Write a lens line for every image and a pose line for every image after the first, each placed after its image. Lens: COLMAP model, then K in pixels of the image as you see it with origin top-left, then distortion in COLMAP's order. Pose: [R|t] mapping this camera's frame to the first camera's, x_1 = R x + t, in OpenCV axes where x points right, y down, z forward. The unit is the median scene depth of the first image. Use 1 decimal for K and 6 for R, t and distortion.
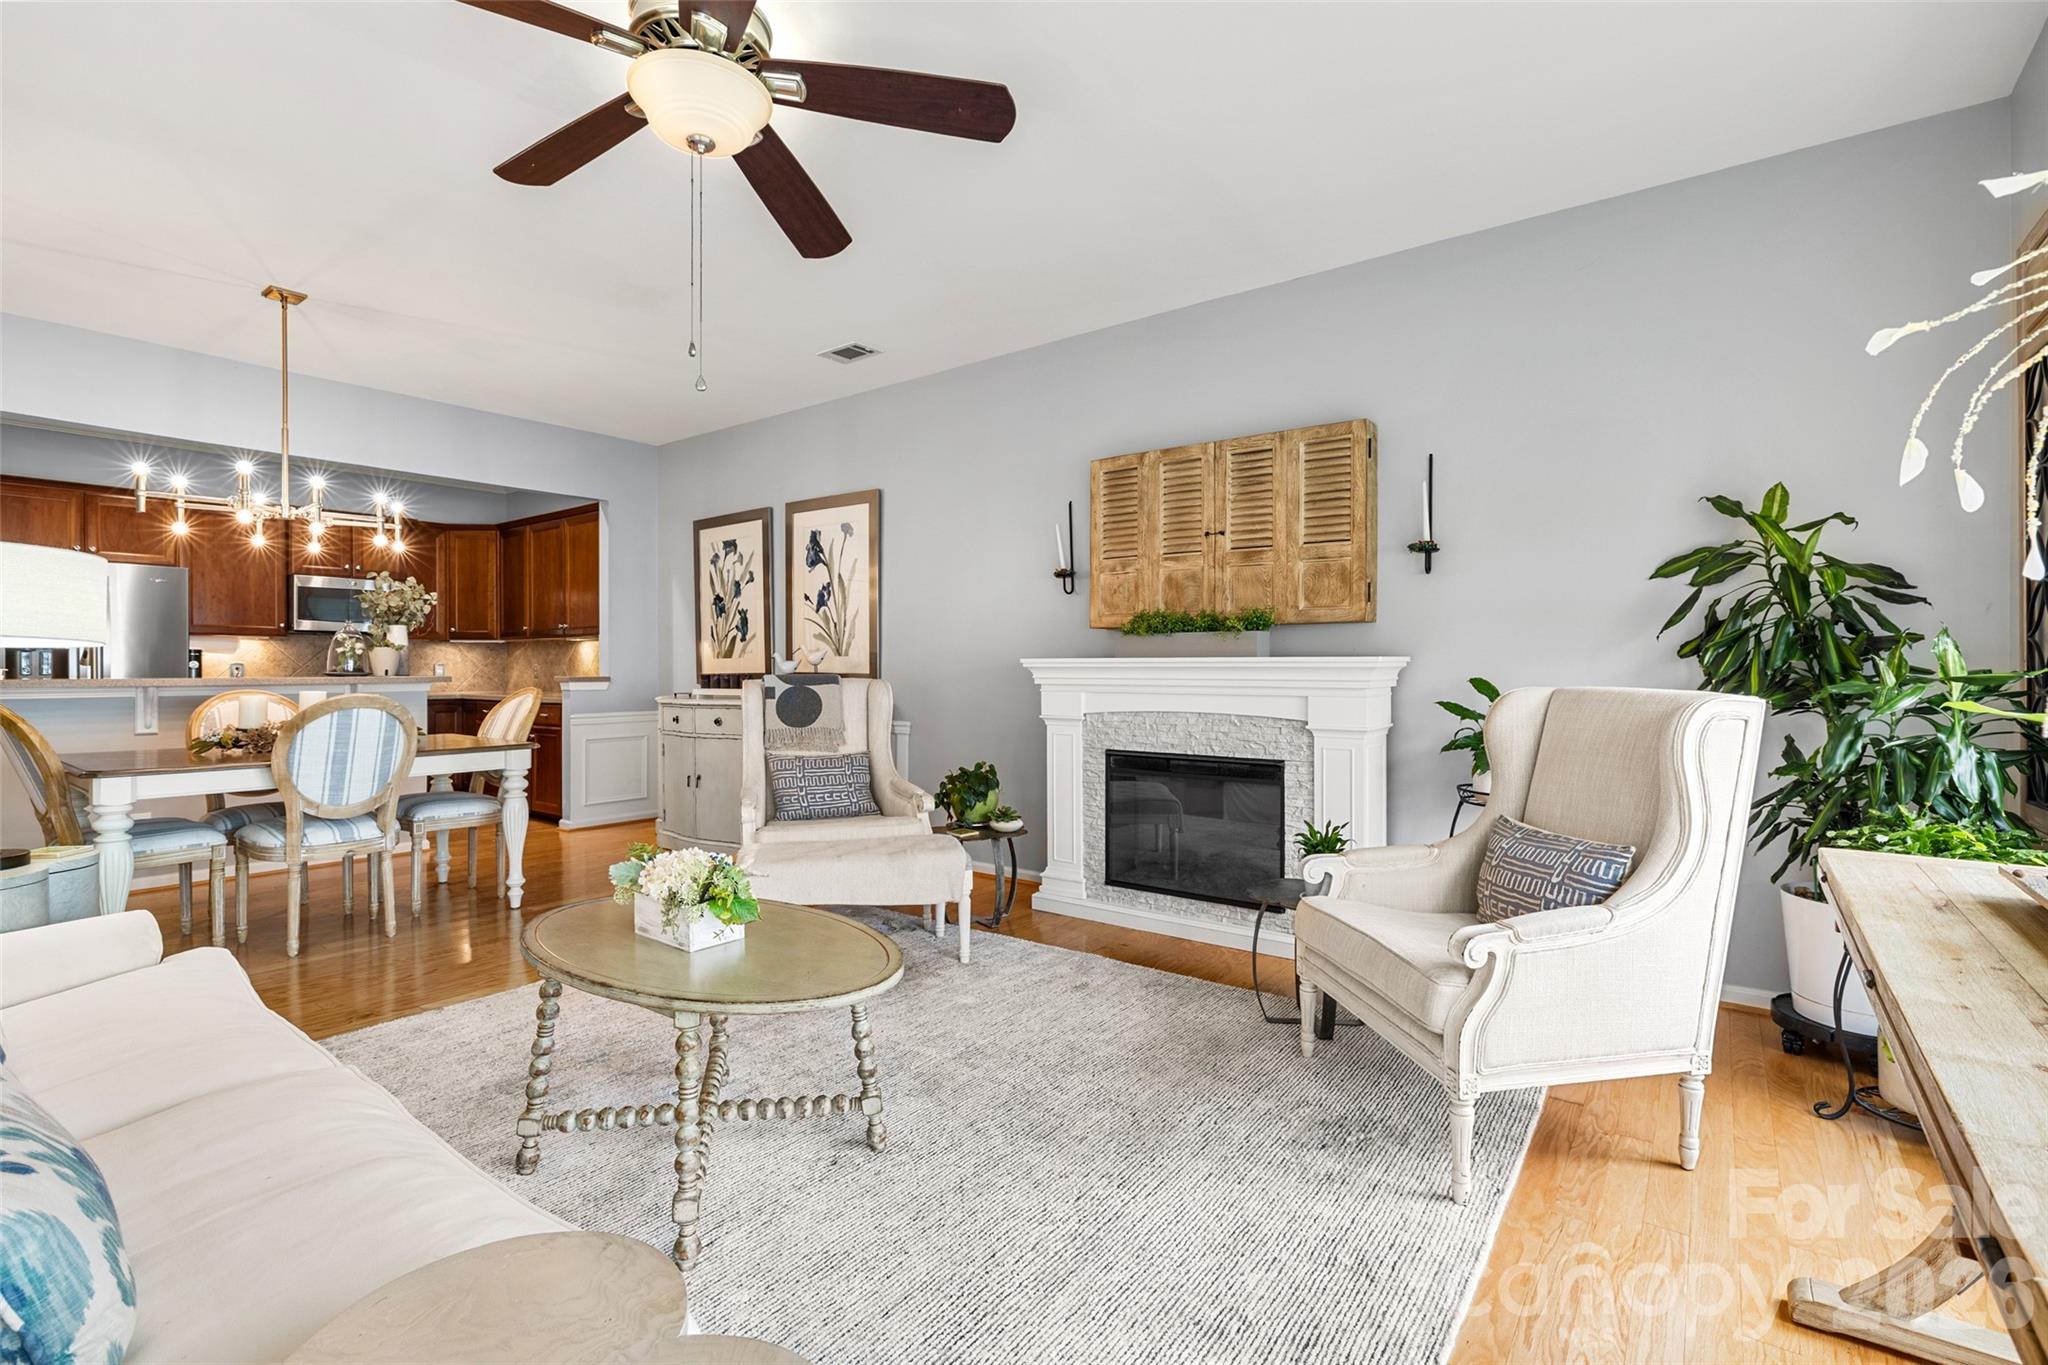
lens RADIAL K [[911.3, 0, 1021.9], [0, 911.3, 671.3], [0, 0, 1]] dist [-0.007898, 0.000642]
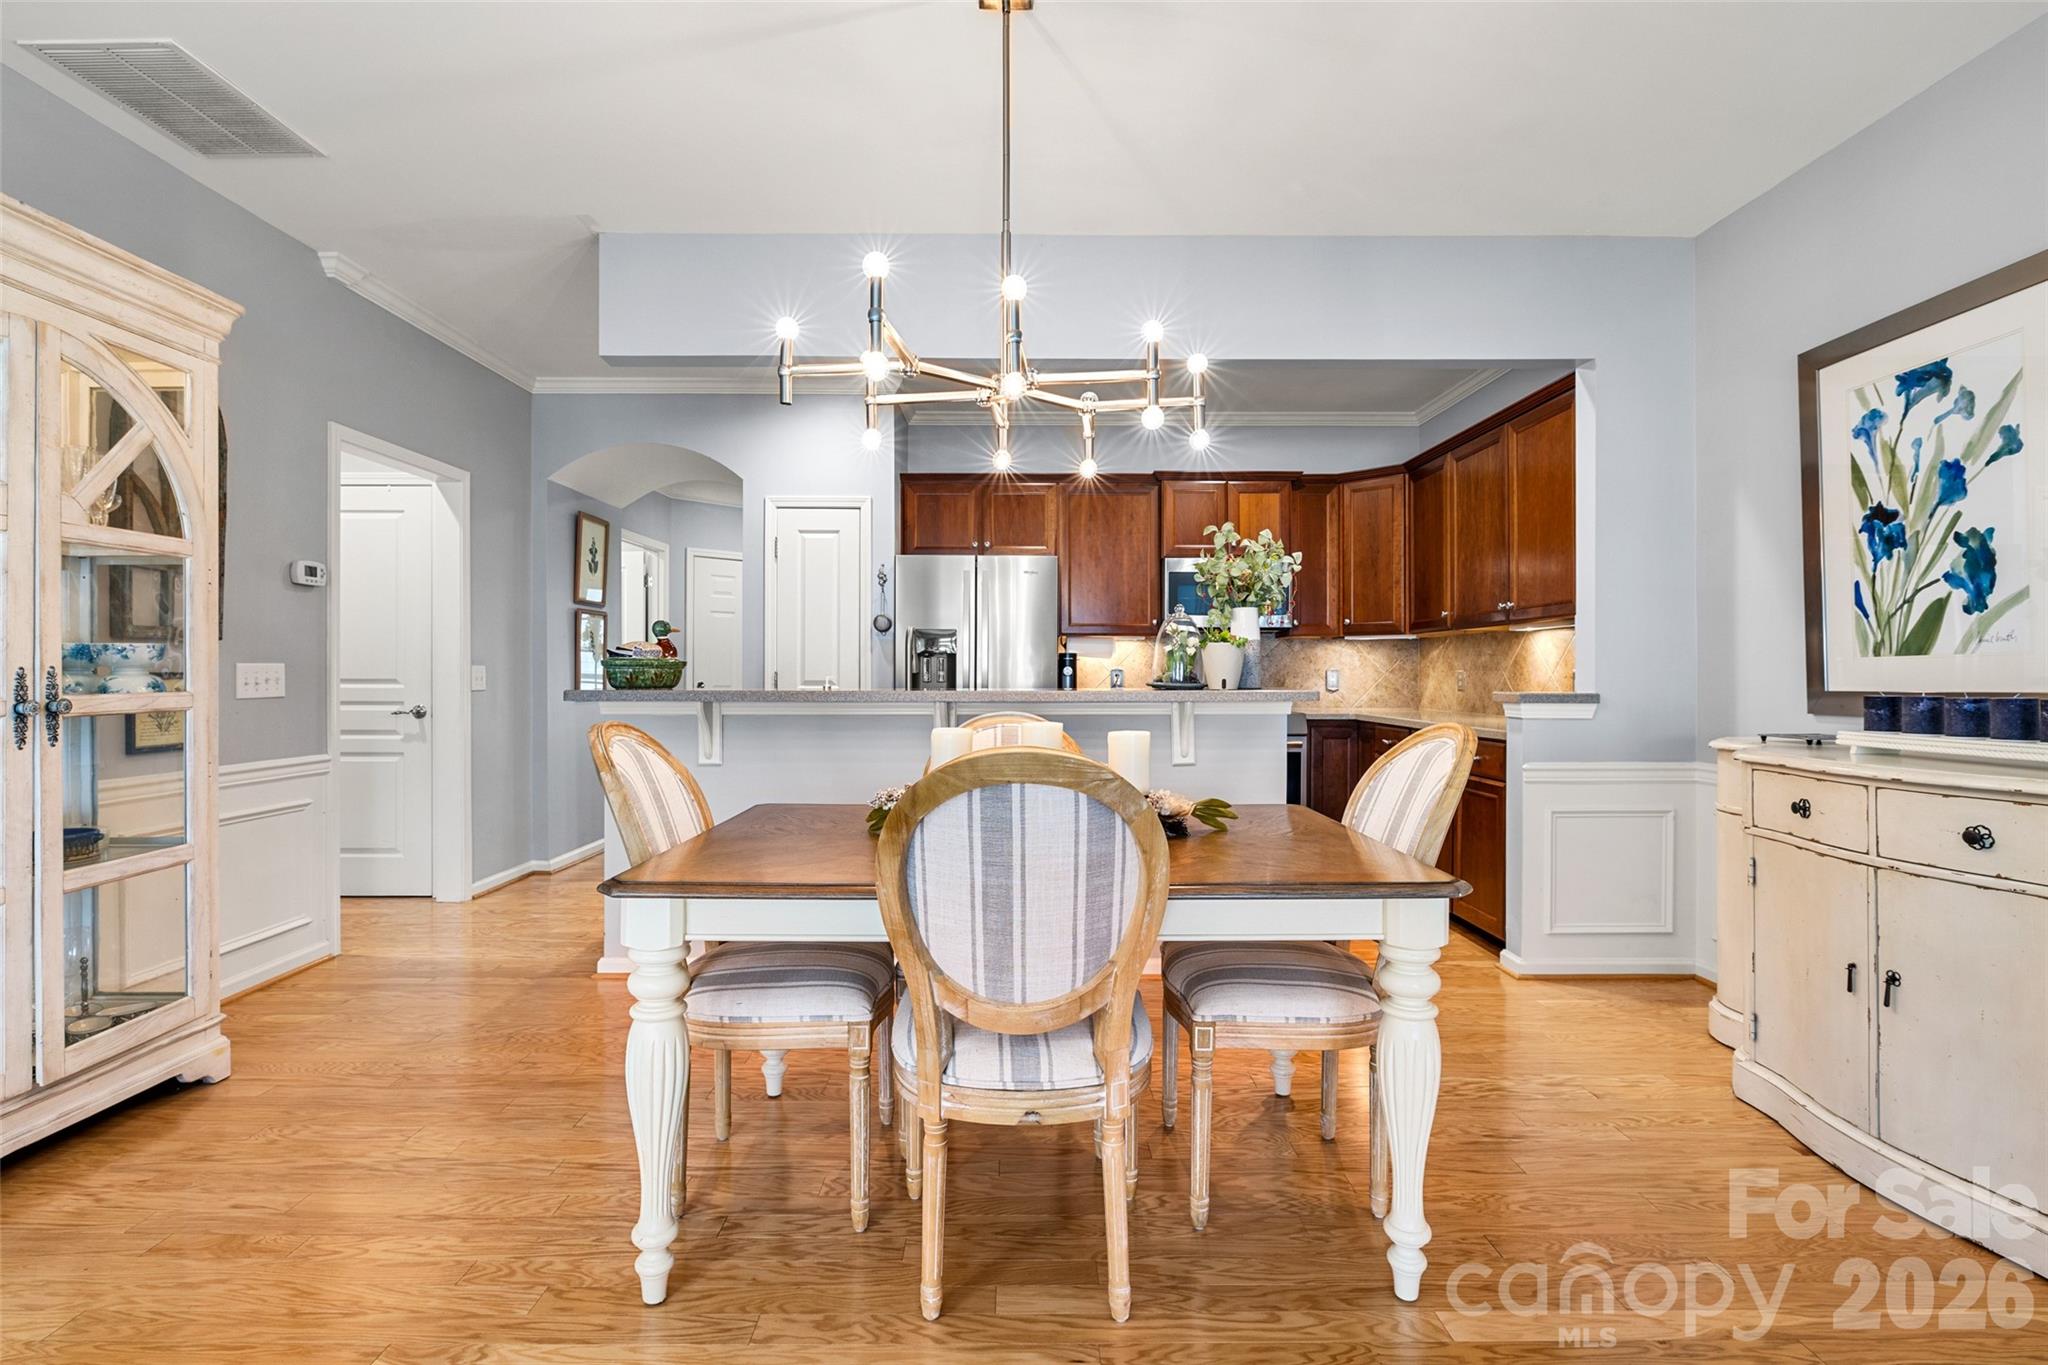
lens RADIAL K [[957.7, 0, 1022.8], [0, 957.7, 668.1], [0, 0, 1]] dist [-0.005687, 0.002033]
pose [[0.605474, -0.002859, -0.795860, -0.236507], [-0.005250, 0.999957, -0.007586, -0.003487], [0.795848, 0.008772, 0.605434, 0.442614]]
